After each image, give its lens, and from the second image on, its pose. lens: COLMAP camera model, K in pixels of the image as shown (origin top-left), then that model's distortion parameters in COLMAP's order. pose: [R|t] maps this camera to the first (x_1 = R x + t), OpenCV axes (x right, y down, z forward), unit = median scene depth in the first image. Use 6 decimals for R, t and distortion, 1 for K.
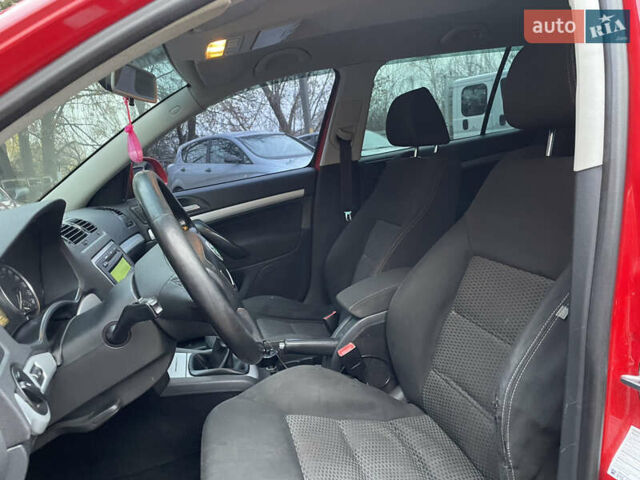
lens RADIAL K [[475.0, 0, 319.8], [0, 475.0, 243.3], [0, 0, 1]] dist [0.120739, -0.173275]
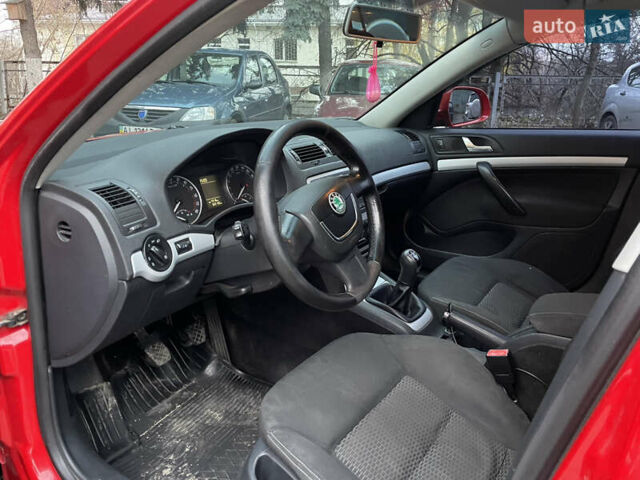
lens RADIAL K [[475.0, 0, 319.8], [0, 475.0, 243.3], [0, 0, 1]] dist [0.120739, -0.173275]
pose [[0.646664, 0.366414, -0.669004, 0.383753], [-0.240914, 0.930283, 0.276648, -0.141093], [0.723731, -0.017726, 0.689854, 0.155022]]
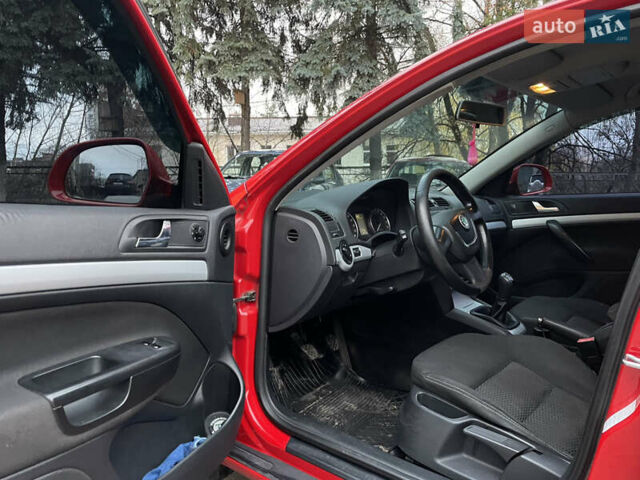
lens RADIAL K [[475.0, 0, 319.8], [0, 475.0, 243.3], [0, 0, 1]] dist [0.120739, -0.173275]
pose [[0.580409, 0.226825, -0.782097, 0.578242], [-0.233297, 0.966482, 0.107167, 0.020050], [0.780191, 0.120260, 0.613873, -0.277295]]
